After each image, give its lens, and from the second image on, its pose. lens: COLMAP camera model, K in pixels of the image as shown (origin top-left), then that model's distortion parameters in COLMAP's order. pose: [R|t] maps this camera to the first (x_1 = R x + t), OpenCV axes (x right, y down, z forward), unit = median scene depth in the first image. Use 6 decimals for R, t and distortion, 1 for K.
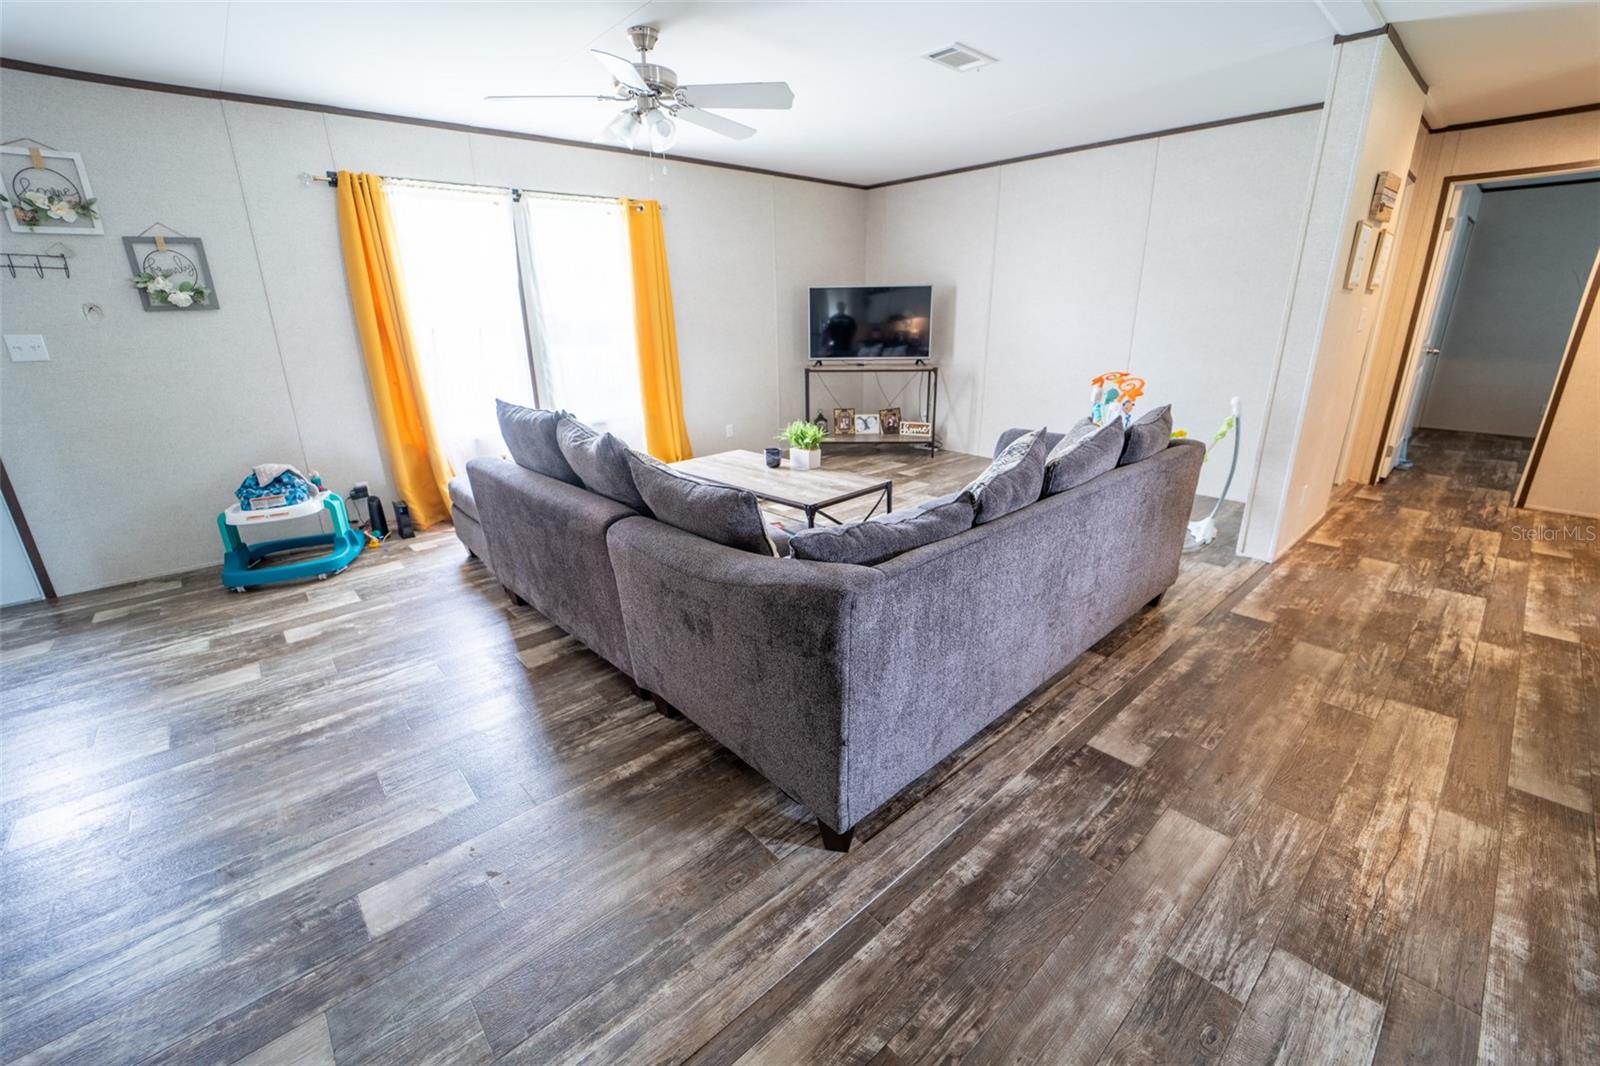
lens RADIAL K [[647.8, 0, 792.1], [0, 647.8, 551.9], [0, 0, 1]] dist [-0.025277, 0.001827]
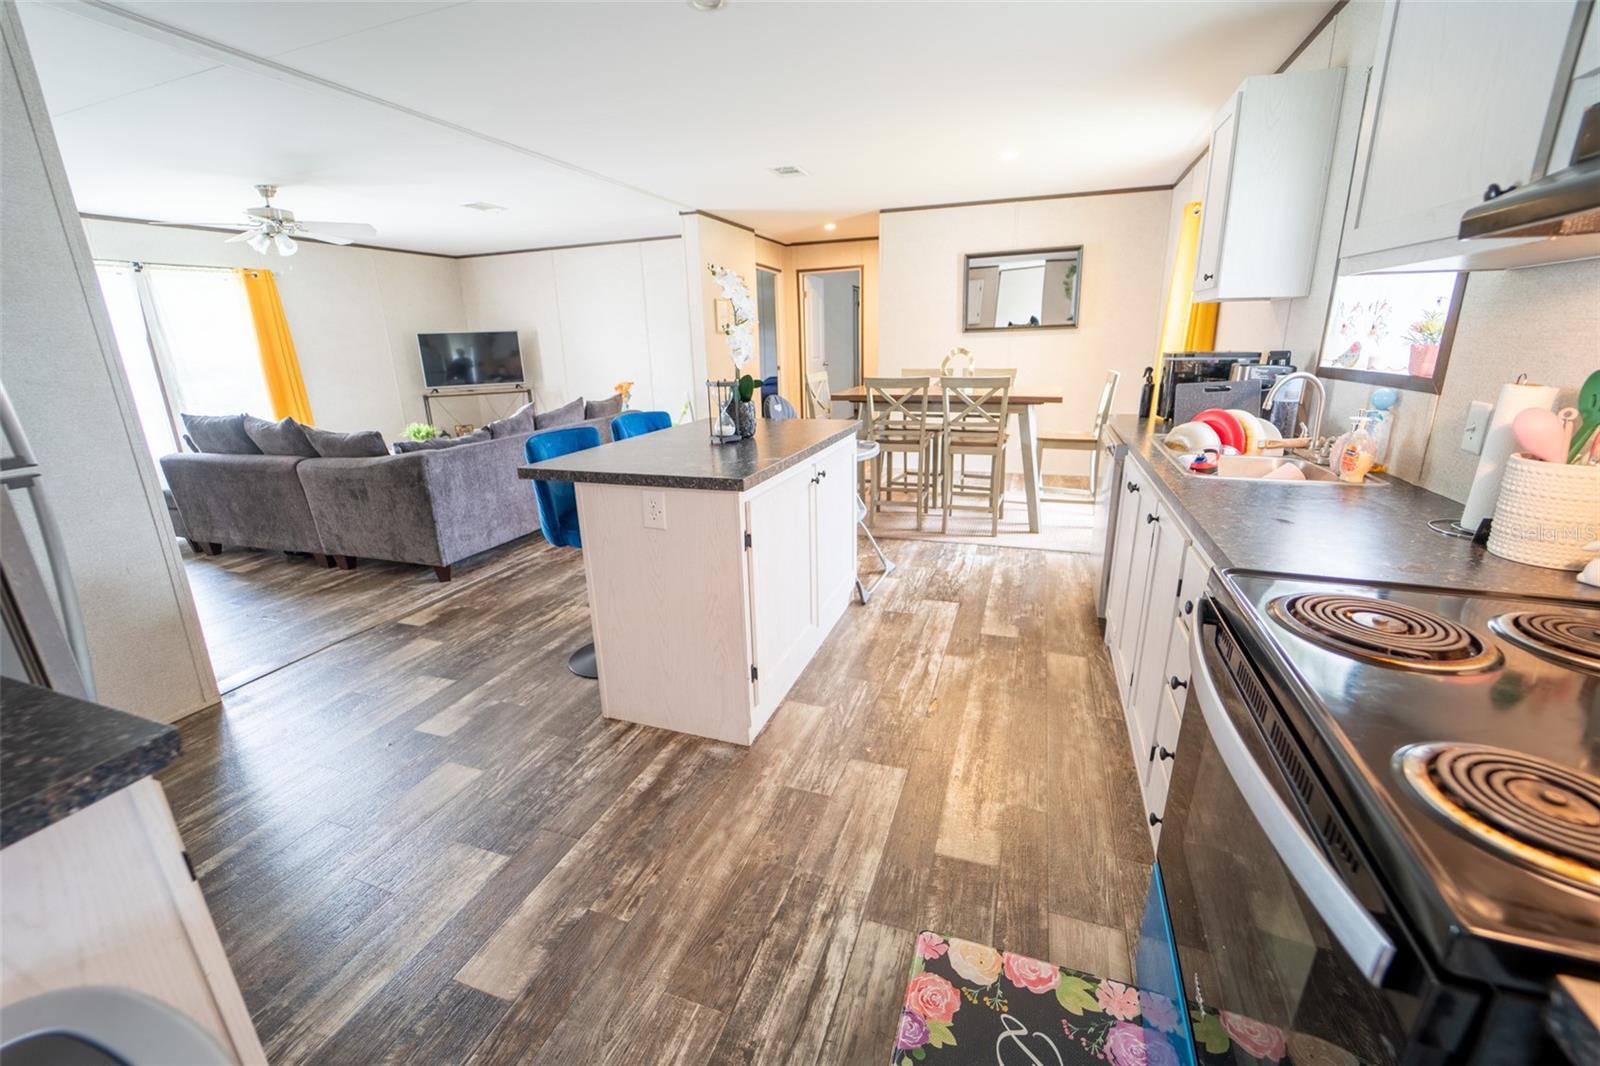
lens RADIAL K [[647.8, 0, 790.3], [0, 647.8, 544.4], [0, 0, 1]] dist [-0.025277, 0.001827]
pose [[0.878568, -0.152174, 0.452727, 0.032218], [0.180322, 0.983417, -0.019383, 0.148748], [-0.442270, 0.098666, 0.891438, -0.391547]]
